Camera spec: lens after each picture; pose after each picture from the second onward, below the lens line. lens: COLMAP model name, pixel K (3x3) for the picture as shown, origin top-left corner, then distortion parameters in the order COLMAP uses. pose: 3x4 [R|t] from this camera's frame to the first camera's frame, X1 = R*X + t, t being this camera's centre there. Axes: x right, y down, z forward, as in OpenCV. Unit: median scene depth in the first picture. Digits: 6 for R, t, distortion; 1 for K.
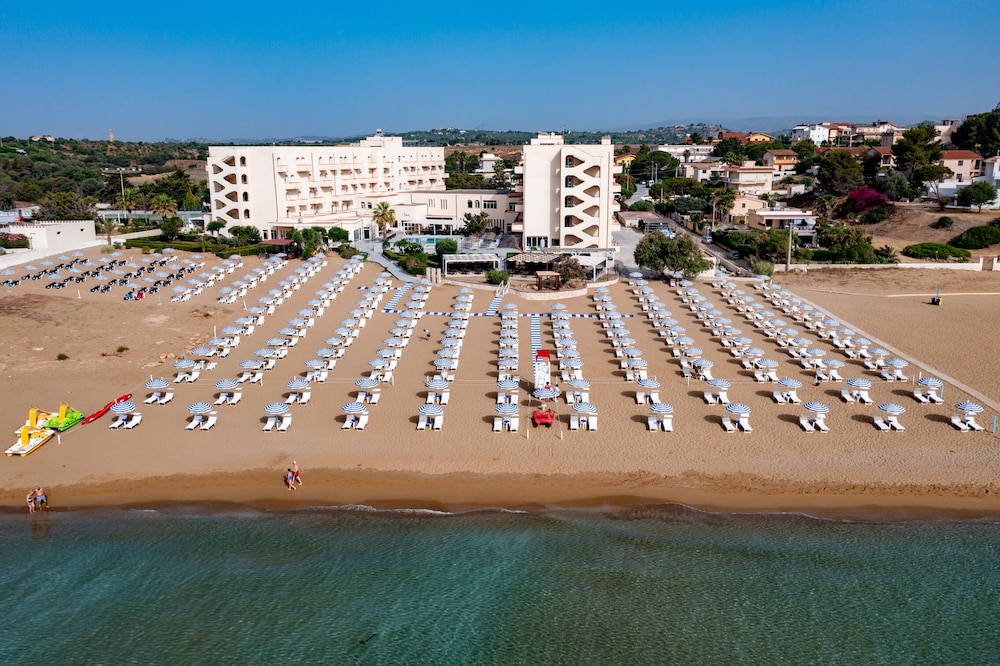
lens RADIAL K [[777.5, 0, 502.1], [0, 777.5, 333.2], [0, 0, 1]] dist [0.000311, -0.000094]
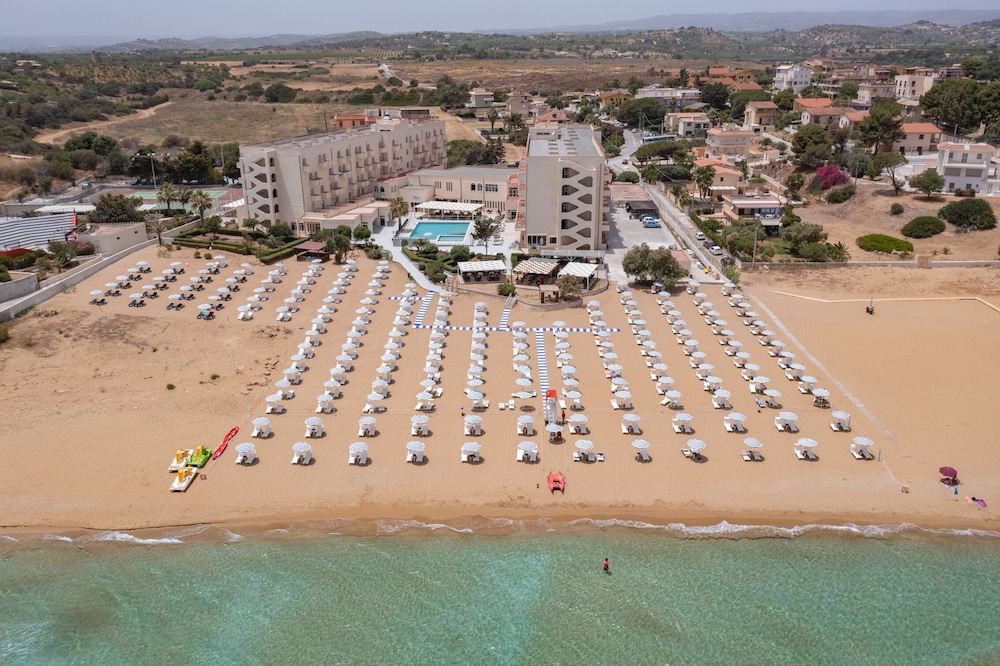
lens RADIAL K [[762.5, 0, 500.0], [0, 762.5, 333.0], [0, 0, 1]] dist [0.005738, 0.000696]
pose [[0.999883, -0.011246, 0.010331, -0.021978], [0.010037, 0.993832, 0.110445, -0.103170], [-0.011510, -0.110329, 0.993829, -0.128132]]
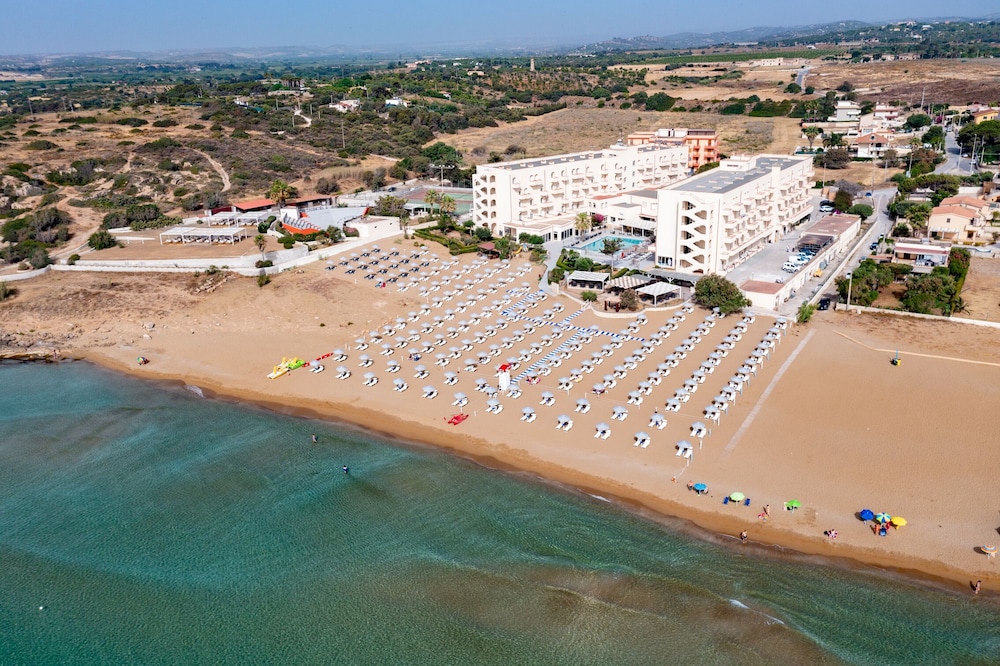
lens RADIAL K [[762.5, 0, 500.0], [0, 762.5, 333.0], [0, 0, 1]] dist [0.005738, 0.000696]
pose [[0.873920, 0.143167, -0.464507, 0.407439], [-0.092721, 0.987193, 0.129819, -0.134604], [0.477144, -0.070382, 0.876002, -0.271833]]
